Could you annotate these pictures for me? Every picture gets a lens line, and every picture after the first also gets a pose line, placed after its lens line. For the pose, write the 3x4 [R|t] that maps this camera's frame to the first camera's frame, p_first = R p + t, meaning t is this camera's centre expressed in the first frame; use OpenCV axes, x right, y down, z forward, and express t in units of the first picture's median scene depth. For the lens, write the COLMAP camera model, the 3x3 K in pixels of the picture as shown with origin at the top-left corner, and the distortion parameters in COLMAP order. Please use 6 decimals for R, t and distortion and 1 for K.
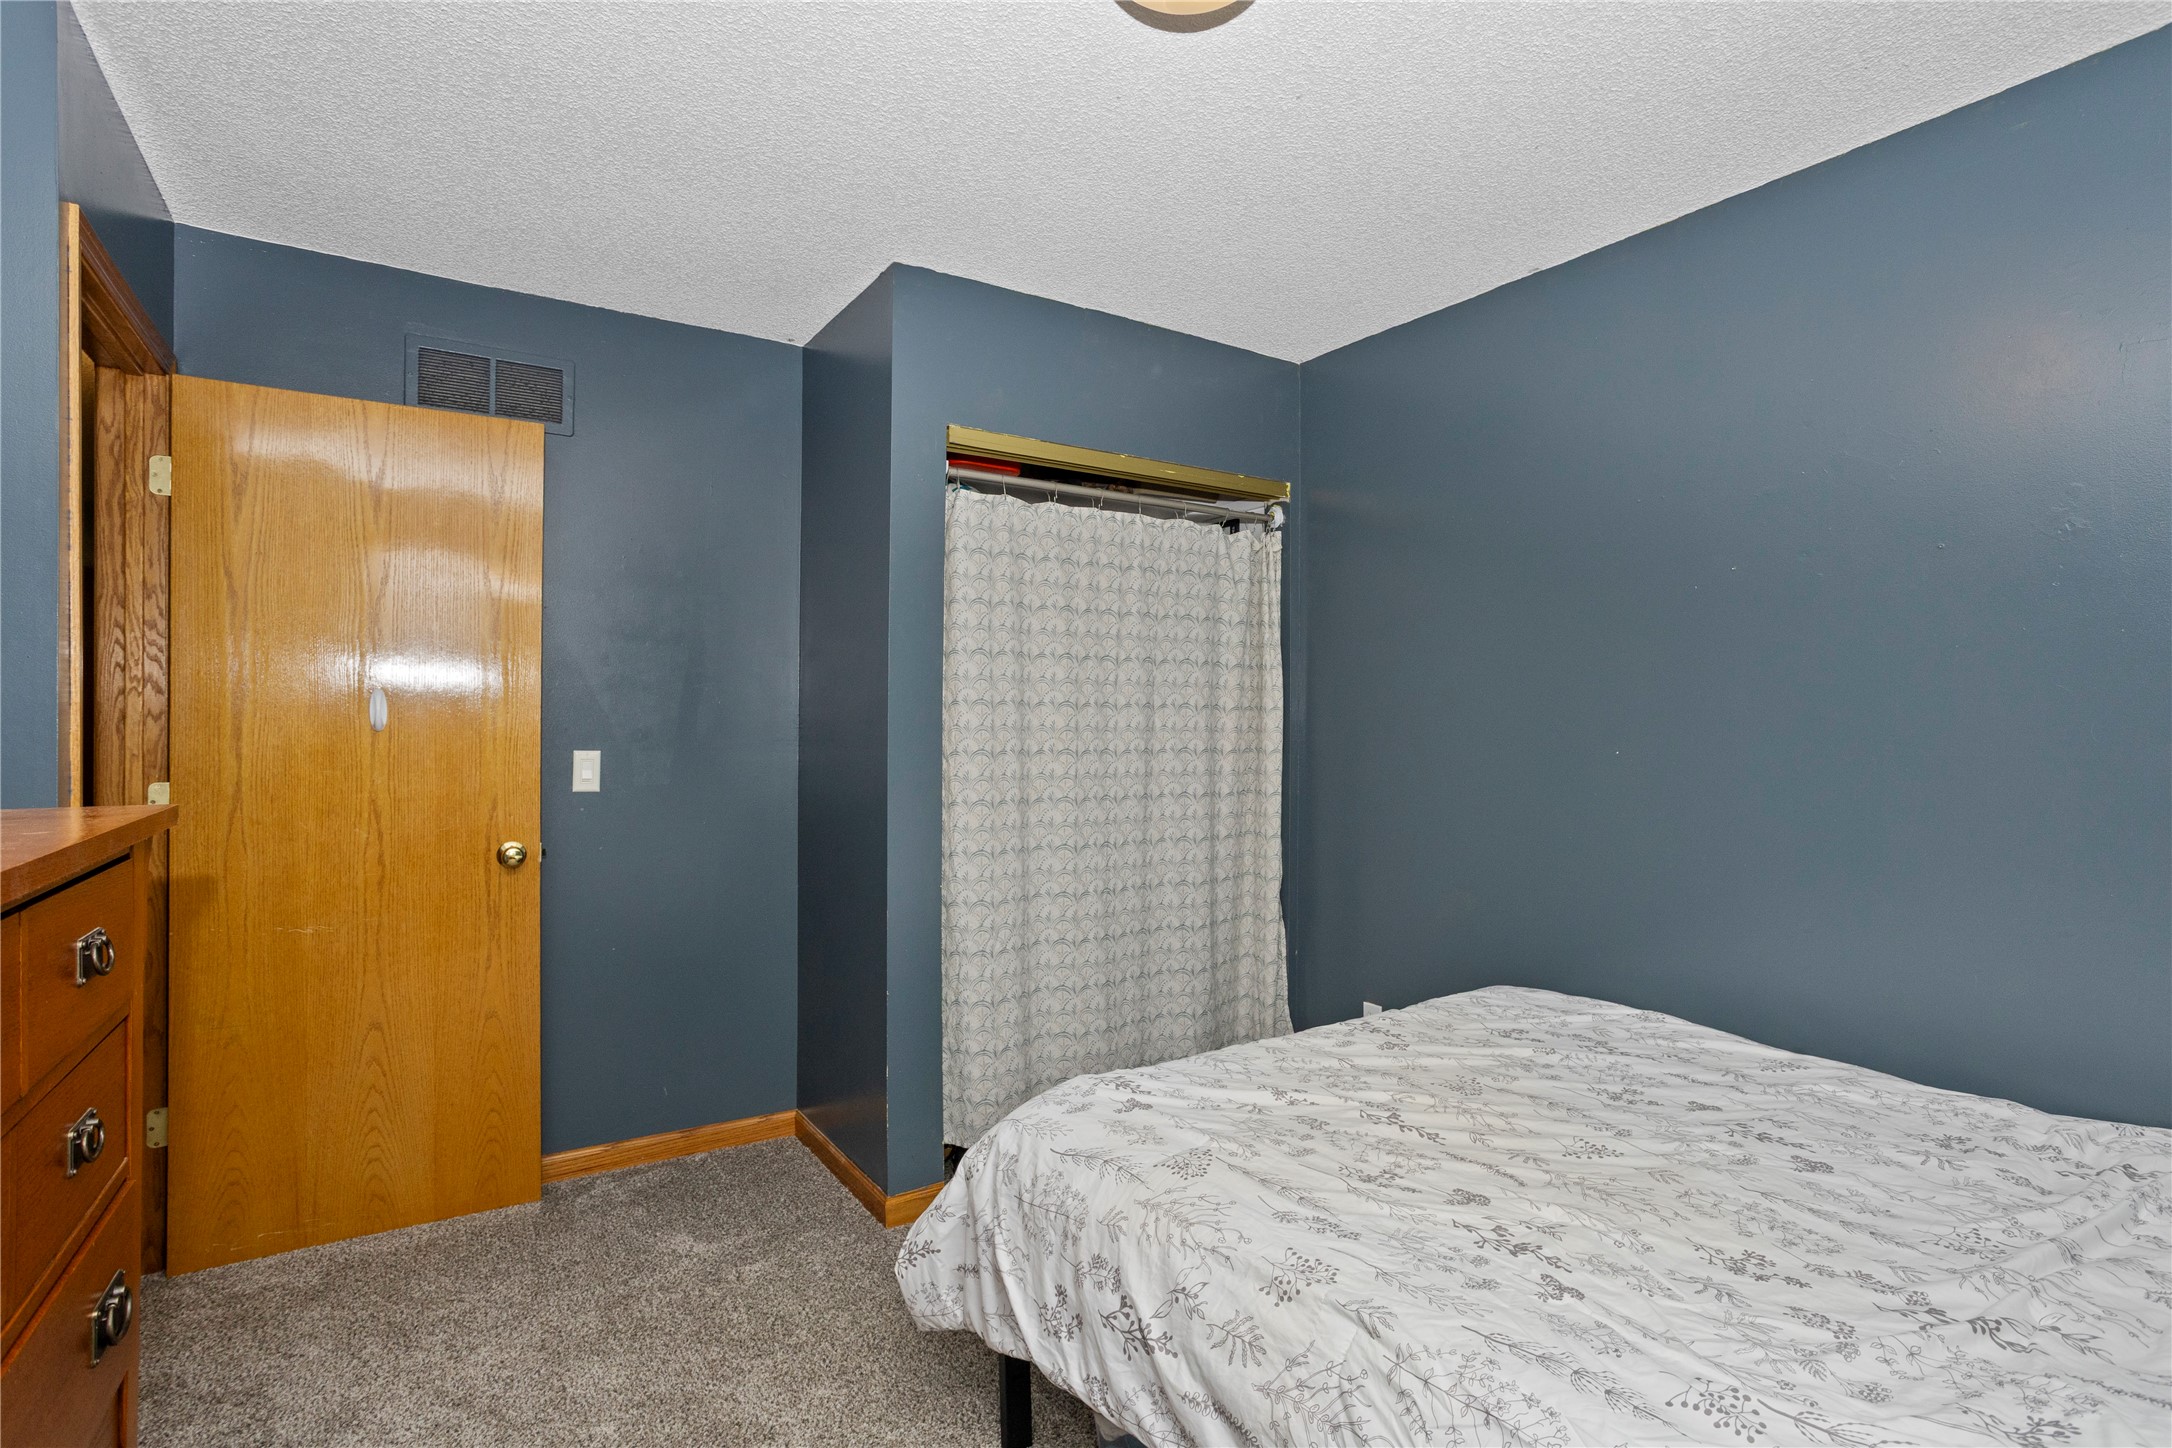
lens RADIAL K [[1051.0, 0, 1085.6], [0, 1051.0, 722.4], [0, 0, 1]] dist [-0.034746, 0.002093]
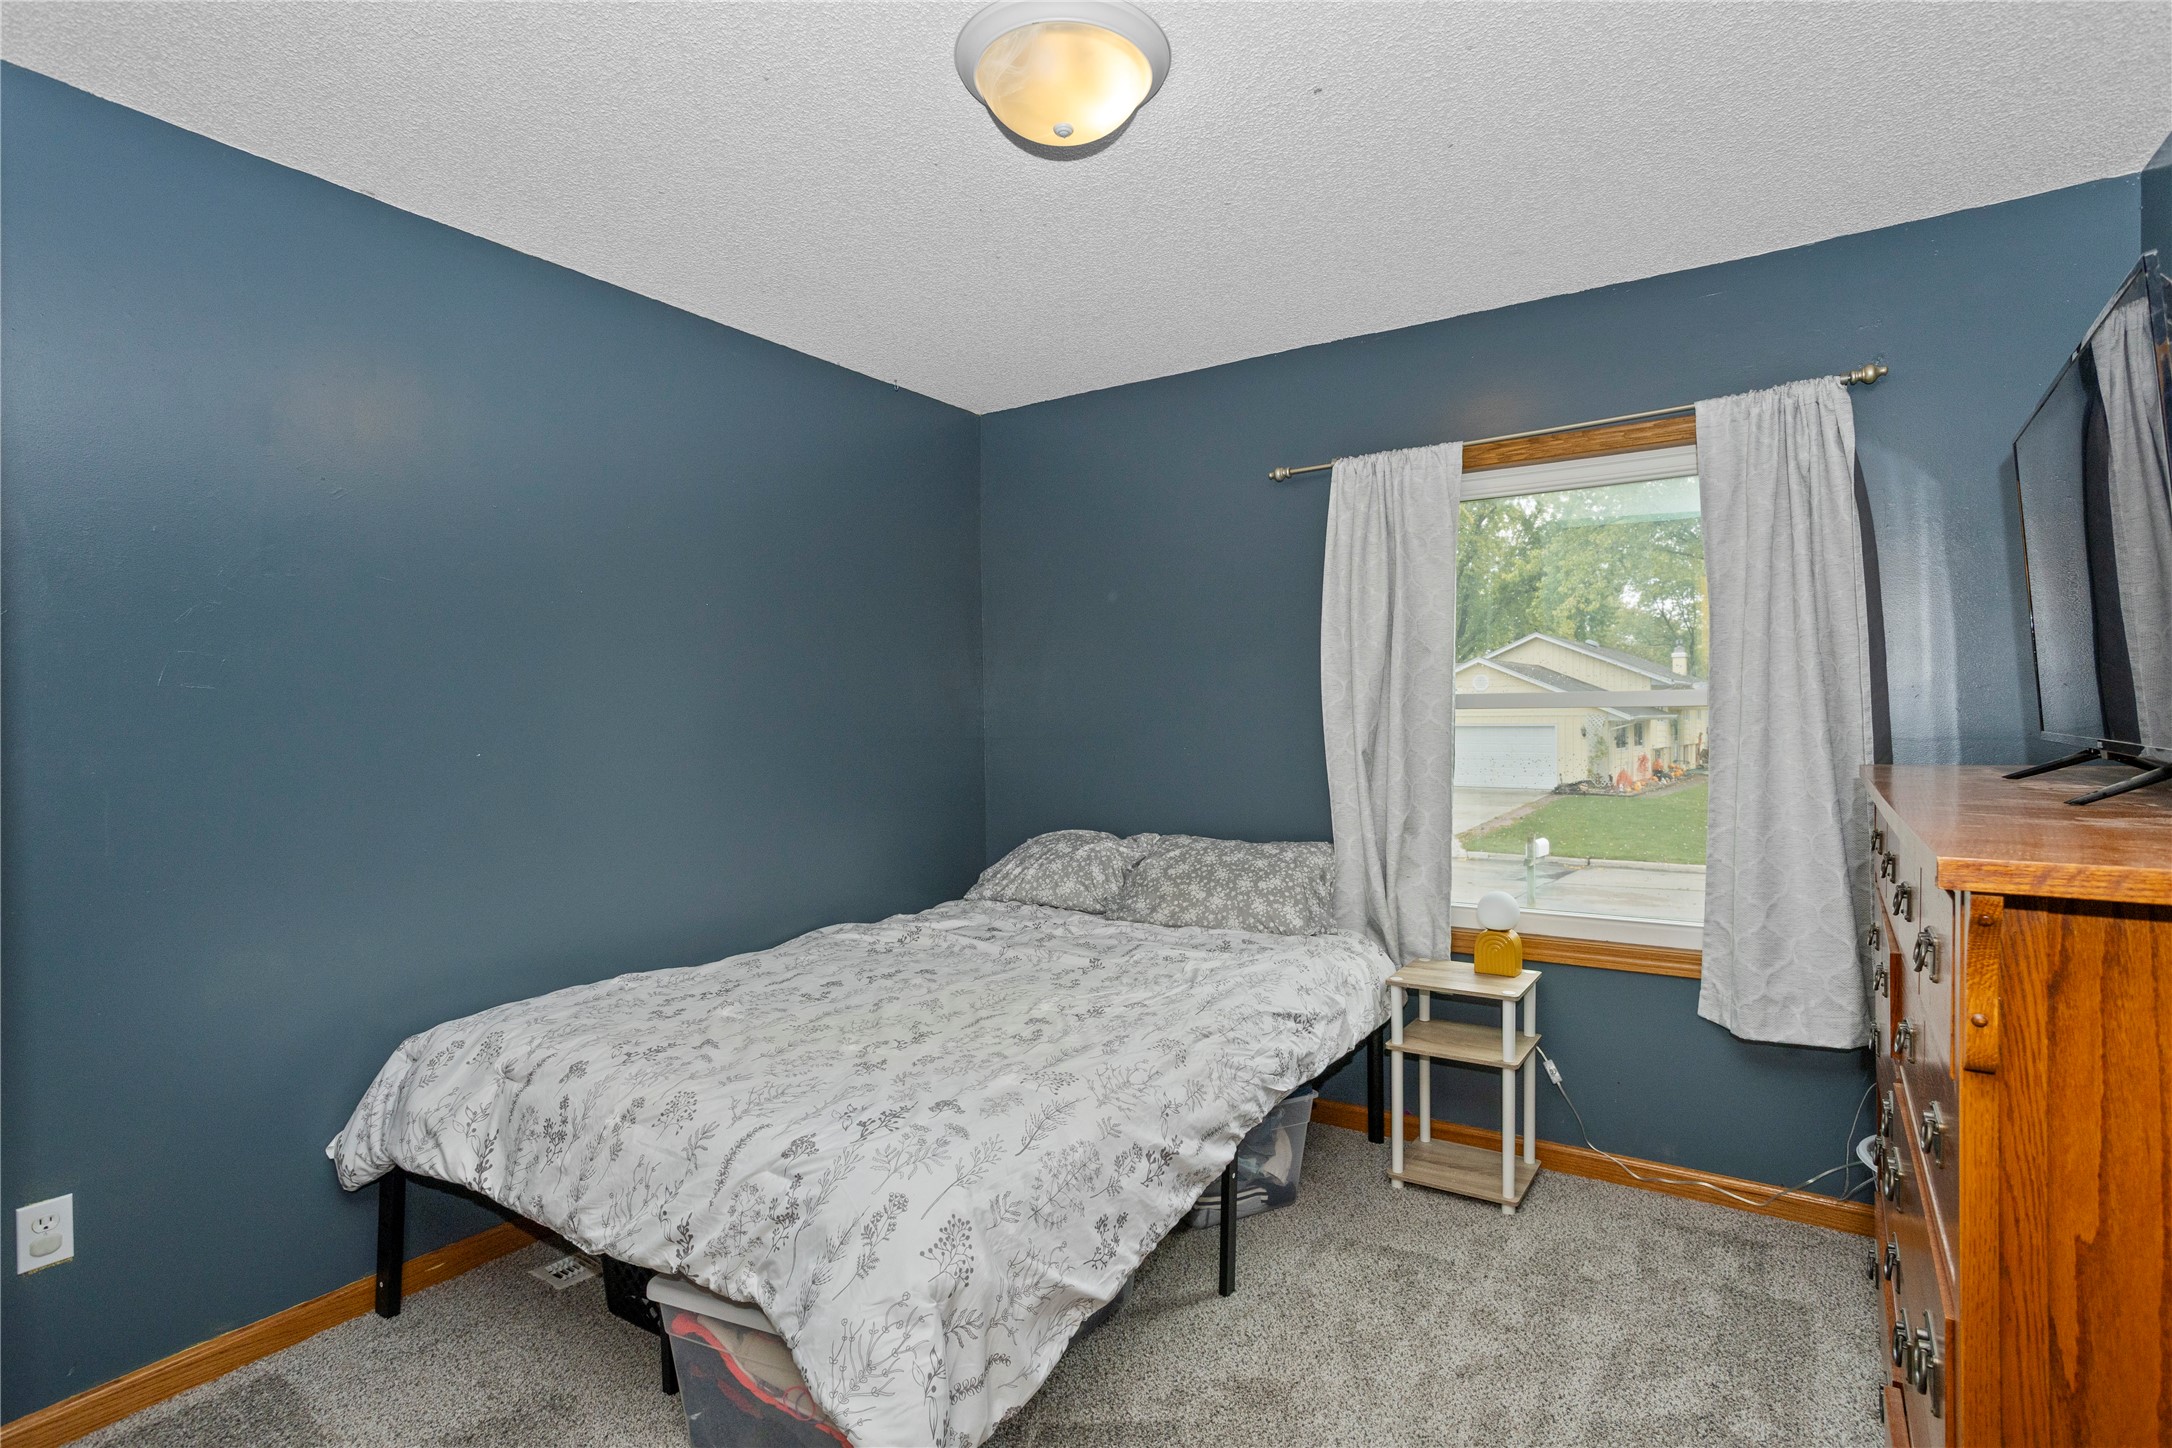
lens RADIAL K [[1051.0, 0, 1085.9], [0, 1051.0, 720.4], [0, 0, 1]] dist [-0.034746, 0.002093]
pose [[-0.394172, 0.005882, 0.919018, -1.068253], [0.002058, 0.999983, -0.005518, 0.006177], [-0.919034, -0.000284, -0.394177, 1.469878]]
